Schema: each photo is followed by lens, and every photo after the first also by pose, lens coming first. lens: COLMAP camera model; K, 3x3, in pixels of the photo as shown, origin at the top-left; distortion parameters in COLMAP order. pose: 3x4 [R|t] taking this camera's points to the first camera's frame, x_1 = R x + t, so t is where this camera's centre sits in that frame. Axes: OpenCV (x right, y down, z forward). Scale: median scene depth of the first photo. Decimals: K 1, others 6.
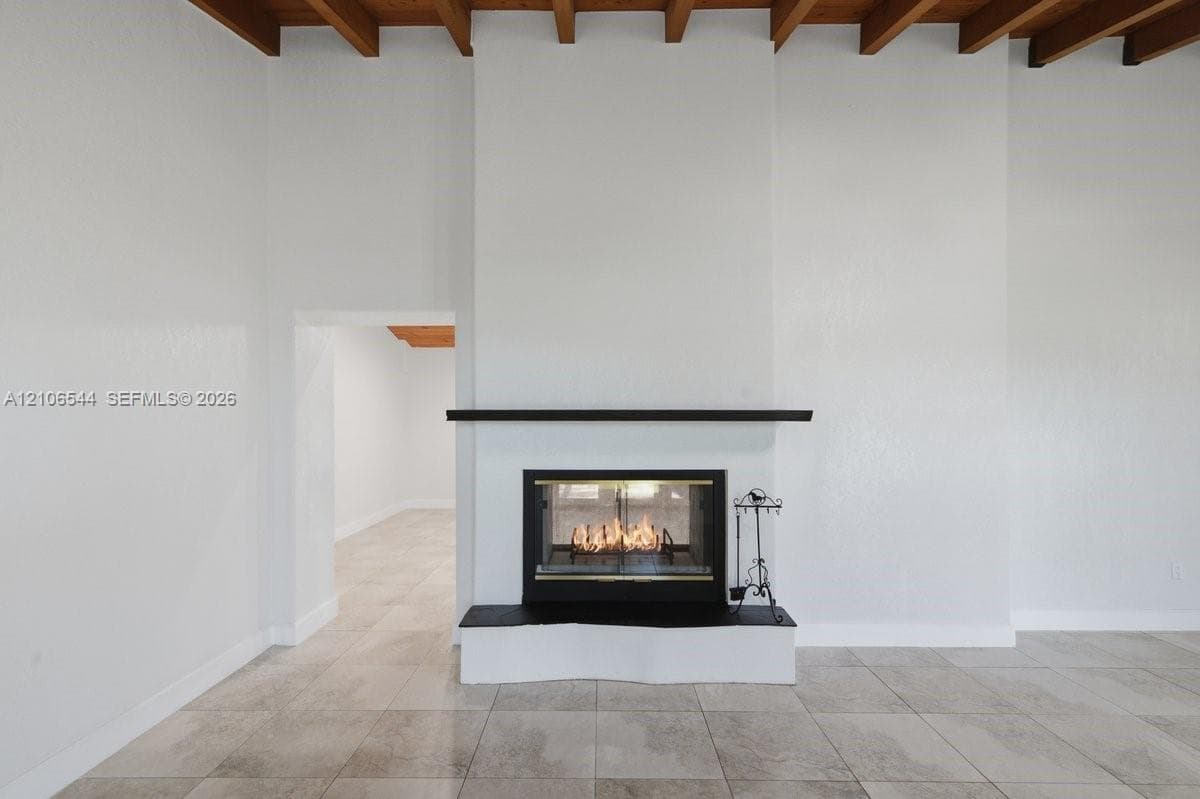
lens RADIAL K [[566.3, 0, 602.1], [0, 566.3, 422.9], [0, 0, 1]] dist [0.007176, 0.000058]
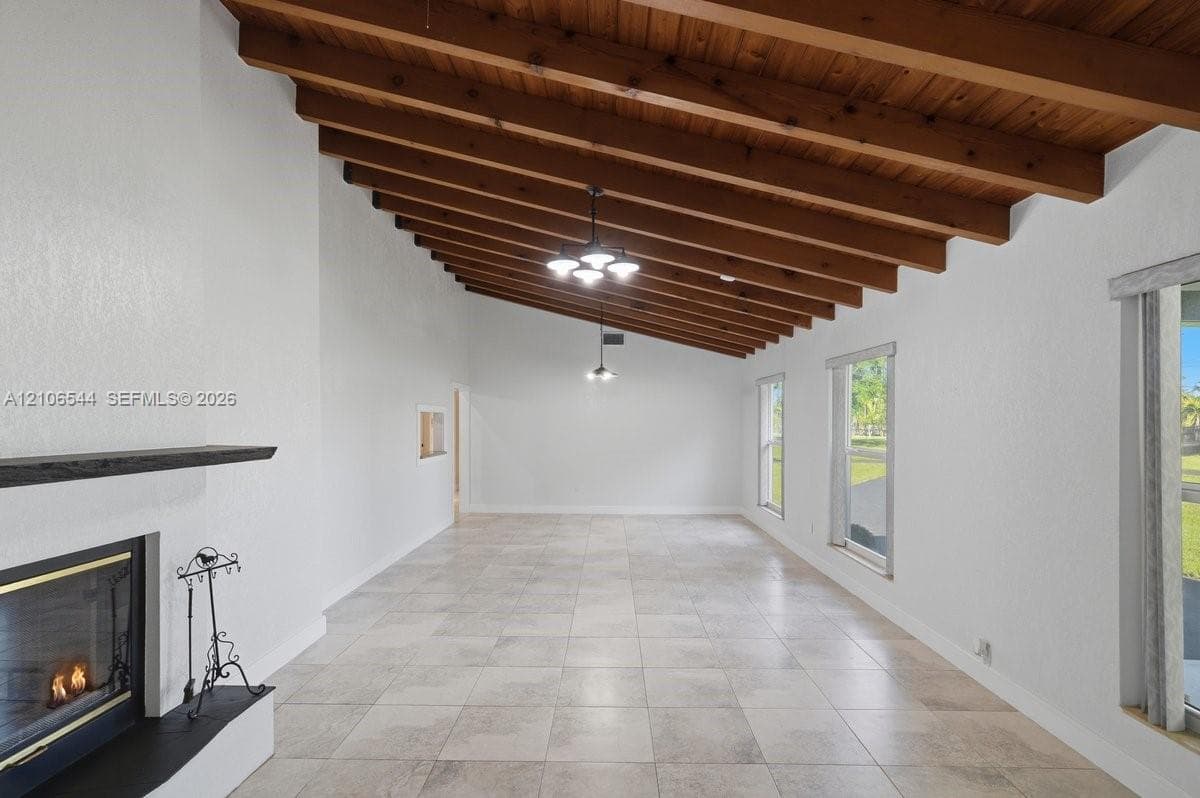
lens RADIAL K [[566.3, 0, 602.1], [0, 566.3, 422.4], [0, 0, 1]] dist [0.007176, 0.000058]
pose [[0.019180, -0.003309, 0.999811, -0.508978], [0.001750, 0.999993, 0.003276, -0.060378], [-0.999815, 0.001687, 0.019186, 0.429404]]
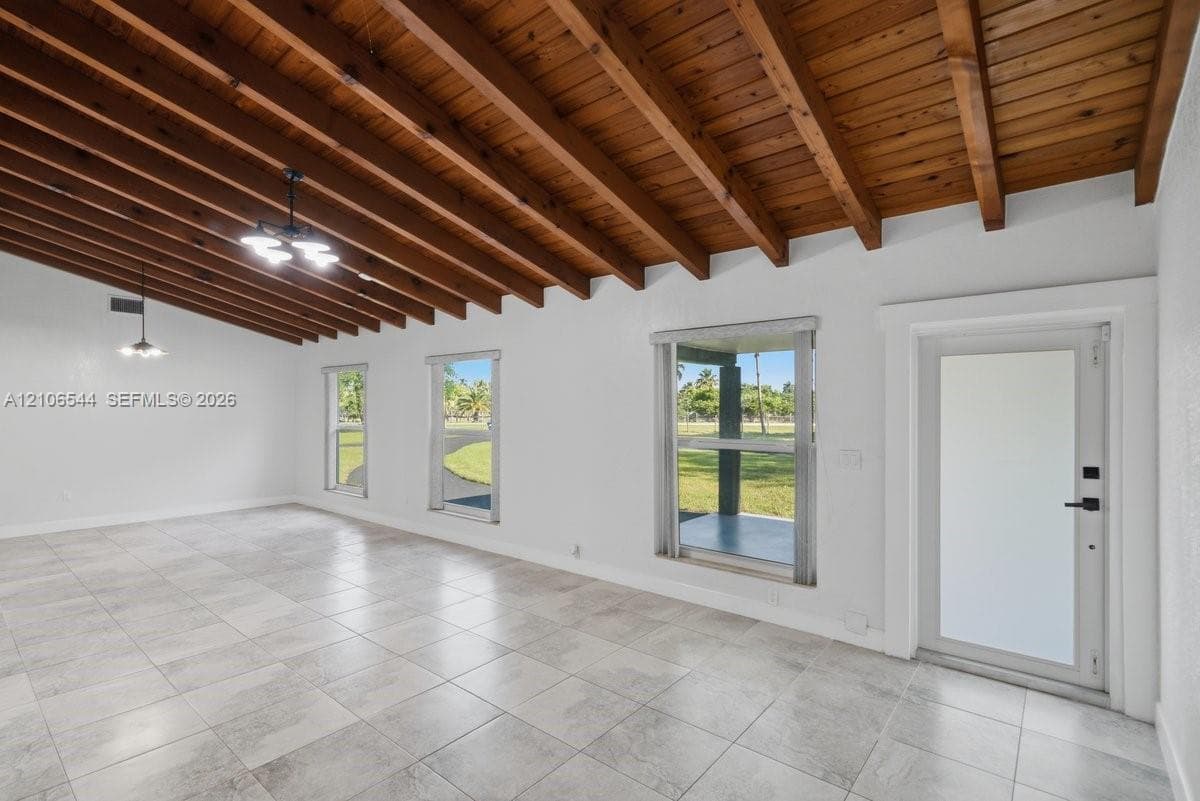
lens RADIAL K [[547.8, 0, 592.5], [0, 547.8, 404.0], [0, 0, 1]] dist [0.005981, 0.000194]
pose [[-0.765534, 0.003917, 0.643383, -0.525700], [0.000151, 0.999983, -0.005908, -0.058908], [-0.643395, -0.004425, -0.765521, 0.949226]]
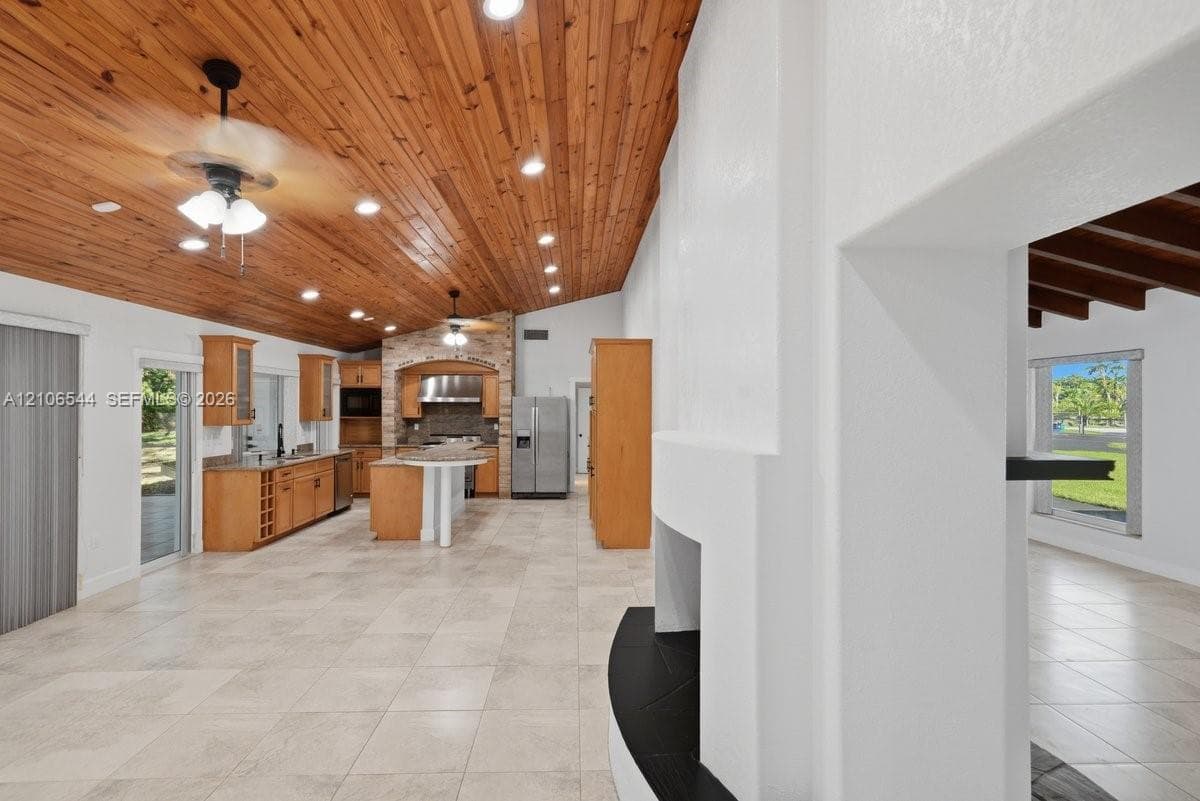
lens RADIAL K [[560.2, 0, 596.5], [0, 560.2, 407.9], [0, 0, 1]] dist [0.007613, -0.000023]
pose [[-0.040058, -0.002433, 0.999194, -0.769393], [-0.002350, 0.999994, 0.002341, -0.070301], [-0.999195, -0.002255, -0.040063, 1.479144]]
